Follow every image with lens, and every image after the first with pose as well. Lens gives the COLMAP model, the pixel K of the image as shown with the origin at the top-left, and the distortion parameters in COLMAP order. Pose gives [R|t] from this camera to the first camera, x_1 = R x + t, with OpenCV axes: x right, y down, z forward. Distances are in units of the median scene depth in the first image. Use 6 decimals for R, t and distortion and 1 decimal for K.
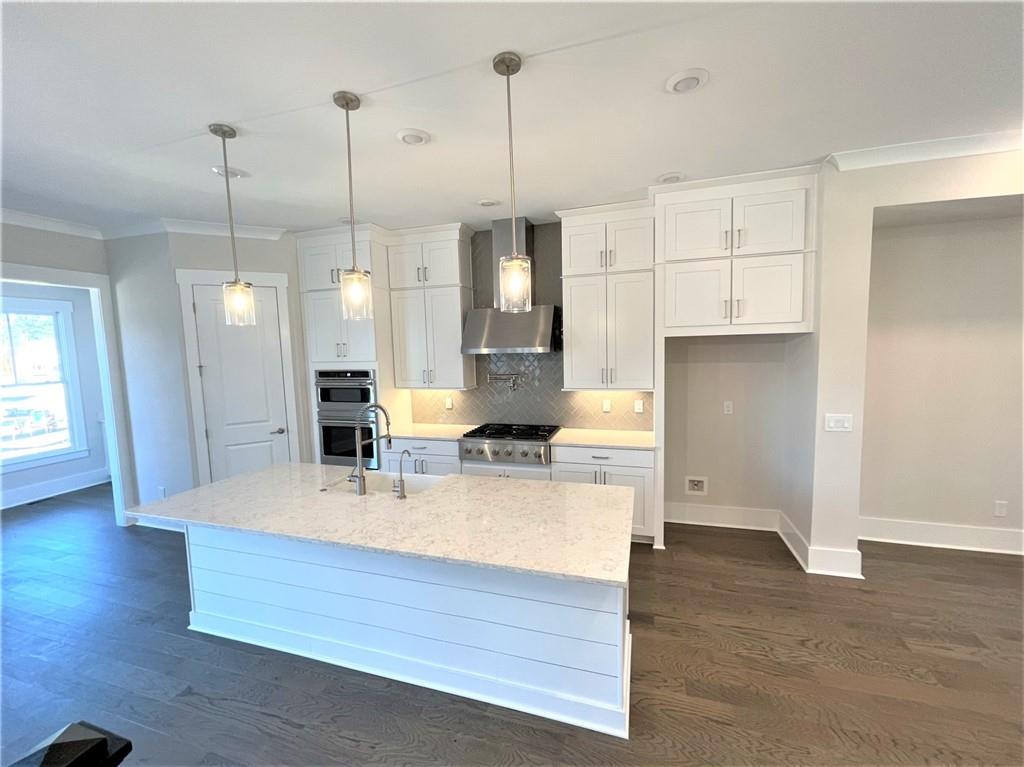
lens RADIAL K [[412.0, 0, 519.5], [0, 412.0, 383.7], [0, 0, 1]] dist [-0.001772, 0.000123]
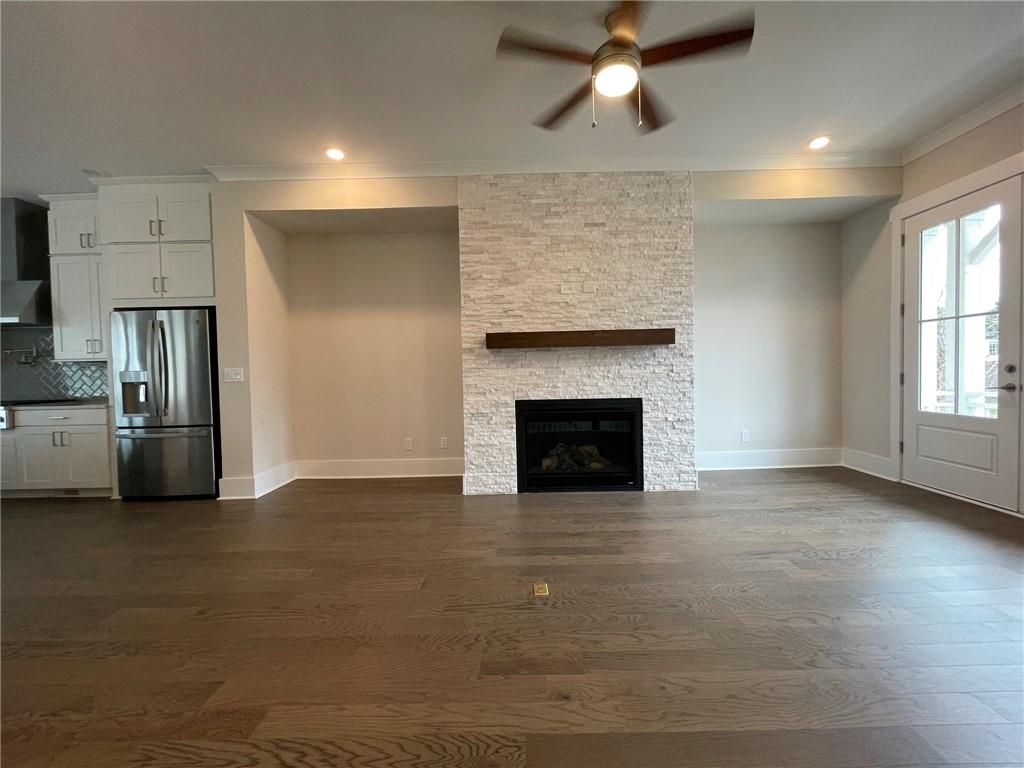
lens RADIAL K [[412.0, 0, 518.6], [0, 412.0, 382.9], [0, 0, 1]] dist [-0.000524, -0.000242]
pose [[0.956480, -0.001786, 0.291793, 1.155037], [0.022085, 0.997556, -0.066285, 0.206960], [-0.290962, 0.069845, 0.954182, -0.434067]]
